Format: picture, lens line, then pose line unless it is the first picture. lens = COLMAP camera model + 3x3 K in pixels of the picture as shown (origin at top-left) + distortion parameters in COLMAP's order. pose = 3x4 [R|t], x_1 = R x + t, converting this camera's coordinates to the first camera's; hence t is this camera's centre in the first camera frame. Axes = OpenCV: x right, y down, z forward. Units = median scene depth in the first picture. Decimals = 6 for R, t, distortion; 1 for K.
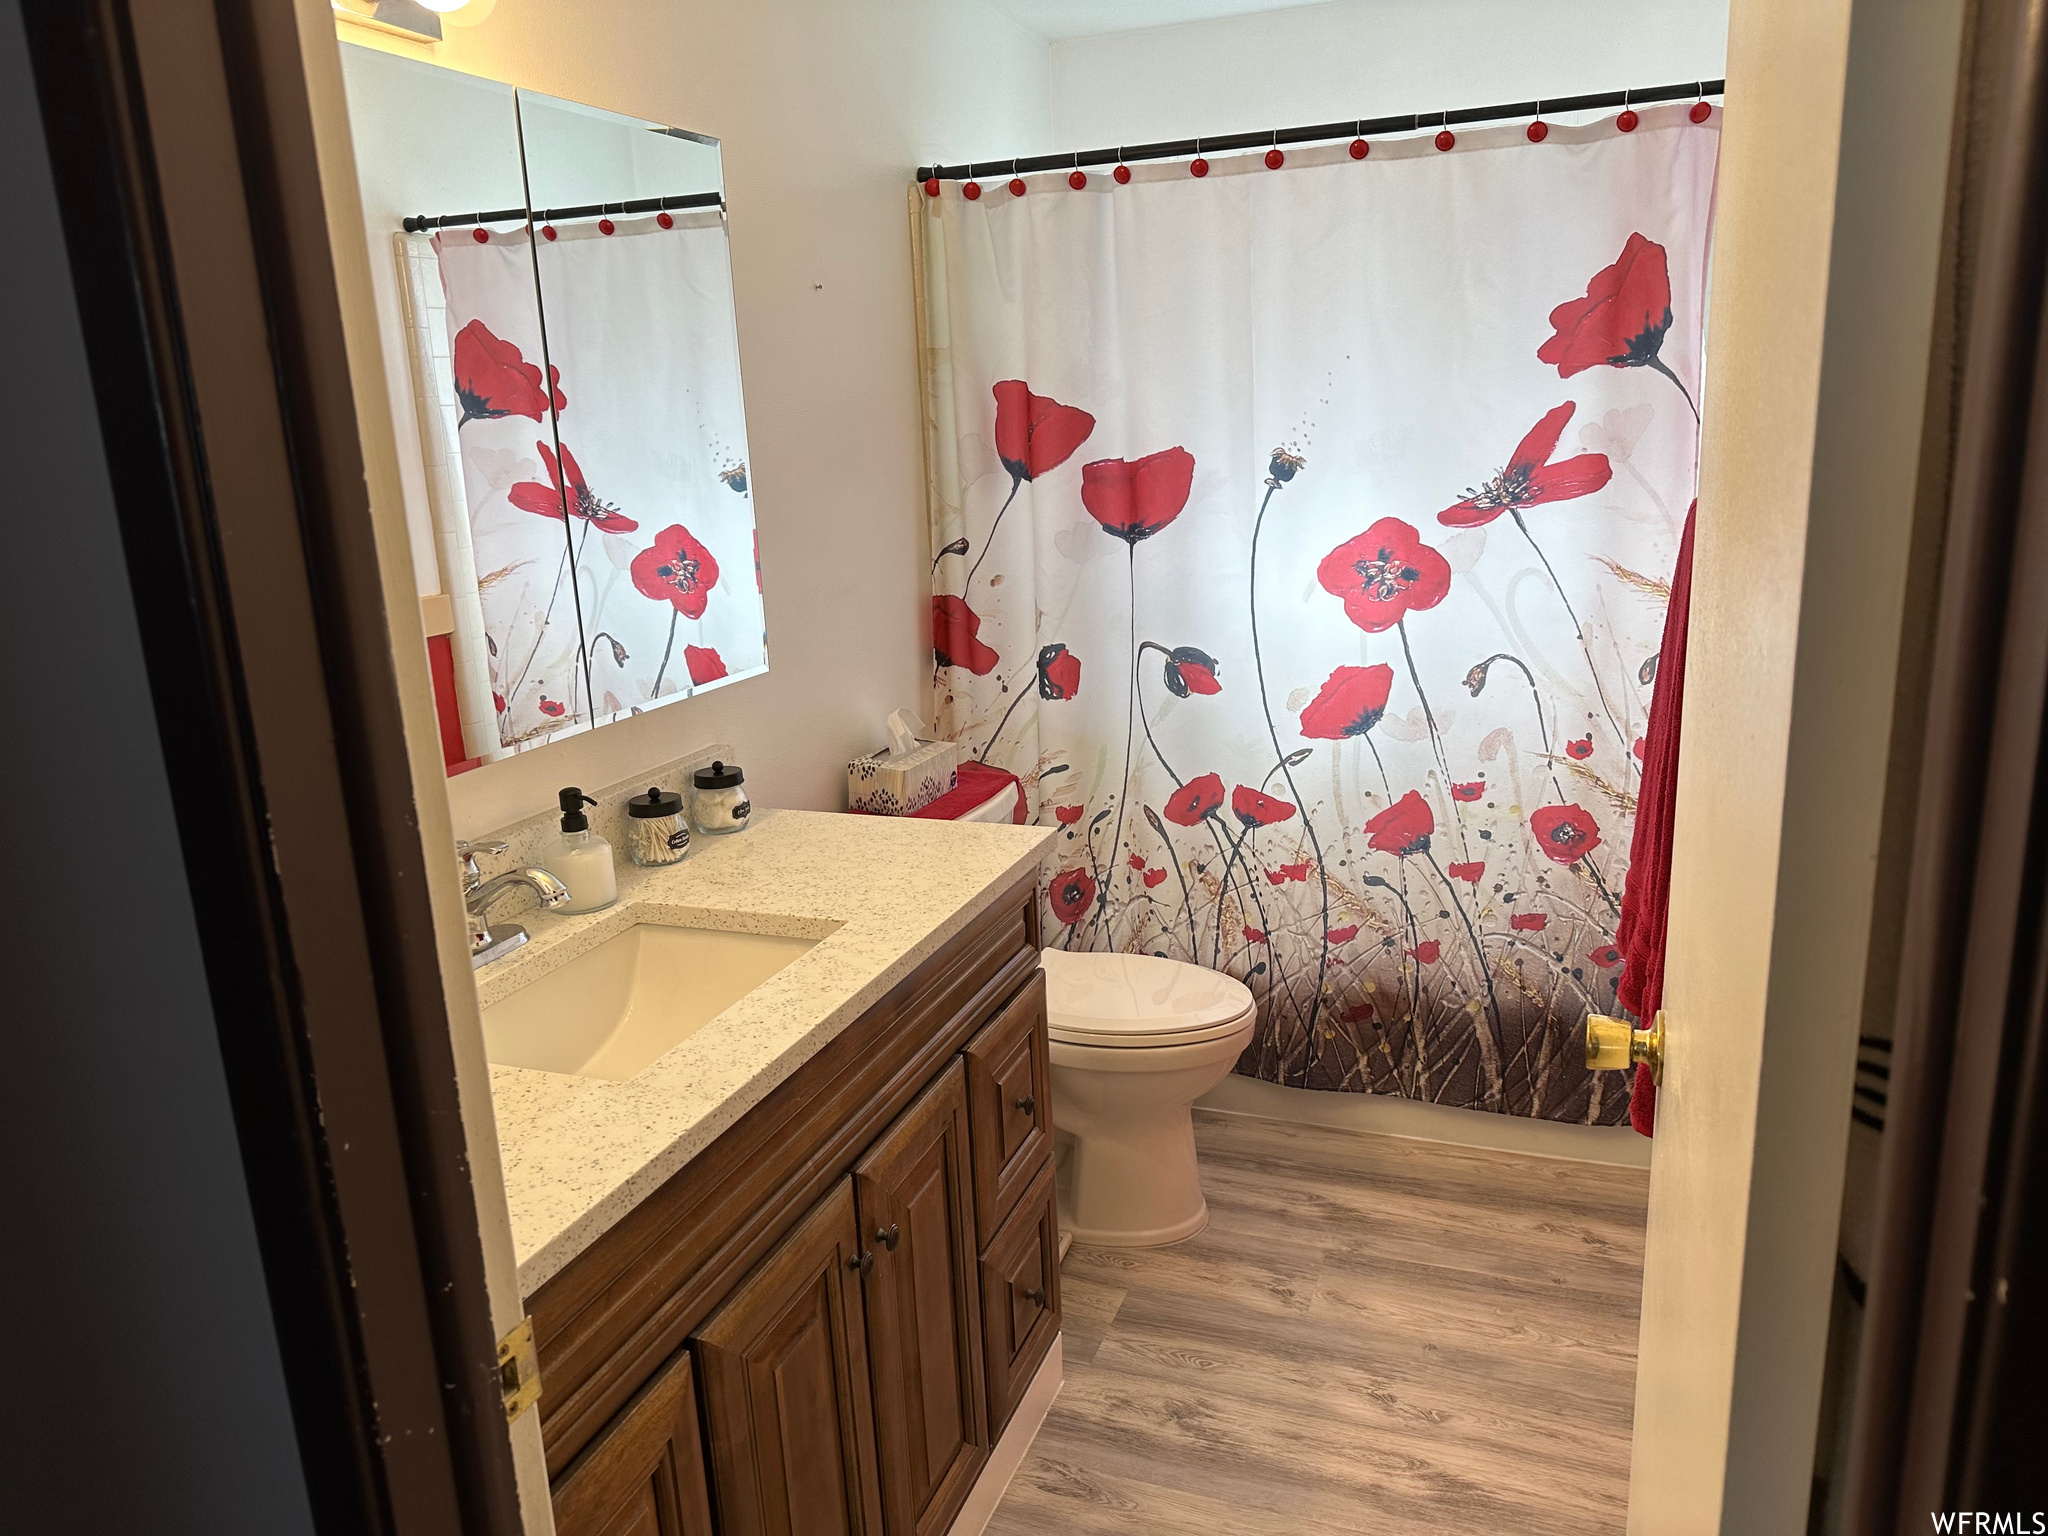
lens RADIAL K [[1469.3, 0, 1024.0], [0, 1469.3, 768.0], [0, 0, 1]] dist [0.095771, -0.081686]
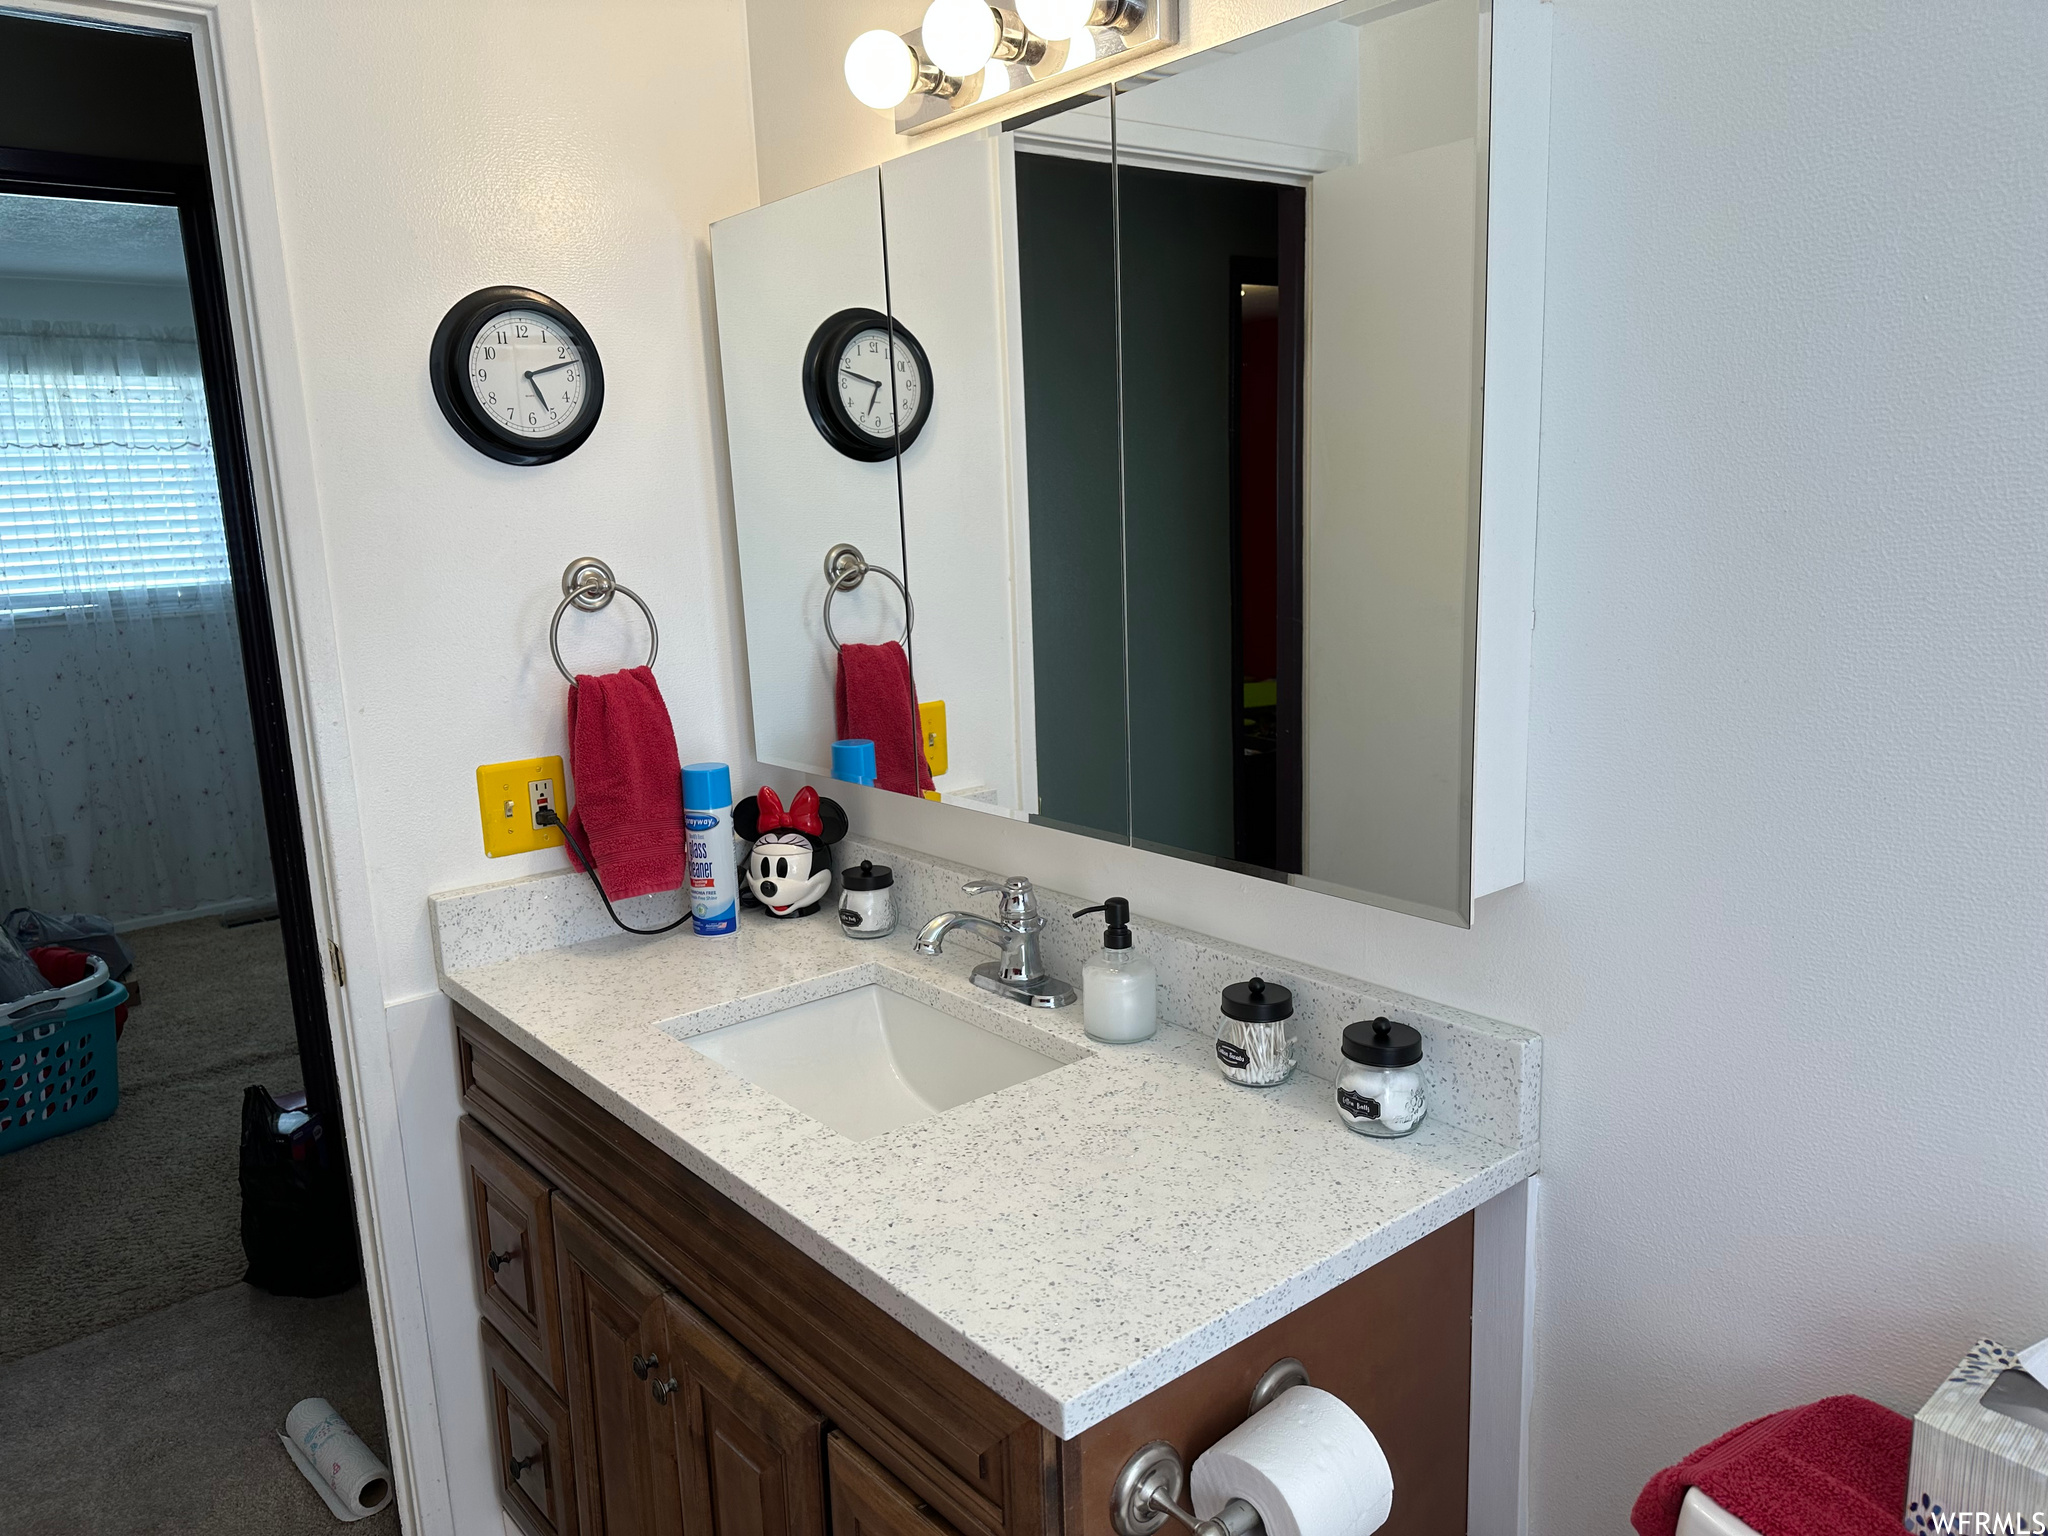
lens RADIAL K [[1469.3, 0, 1024.0], [0, 1469.3, 768.0], [0, 0, 1]] dist [0.095771, -0.081686]
pose [[-0.482818, 0.230538, -0.844831, 0.401850], [-0.158080, 0.925934, 0.343011, -0.320321], [0.861335, 0.299163, -0.410615, 1.209669]]
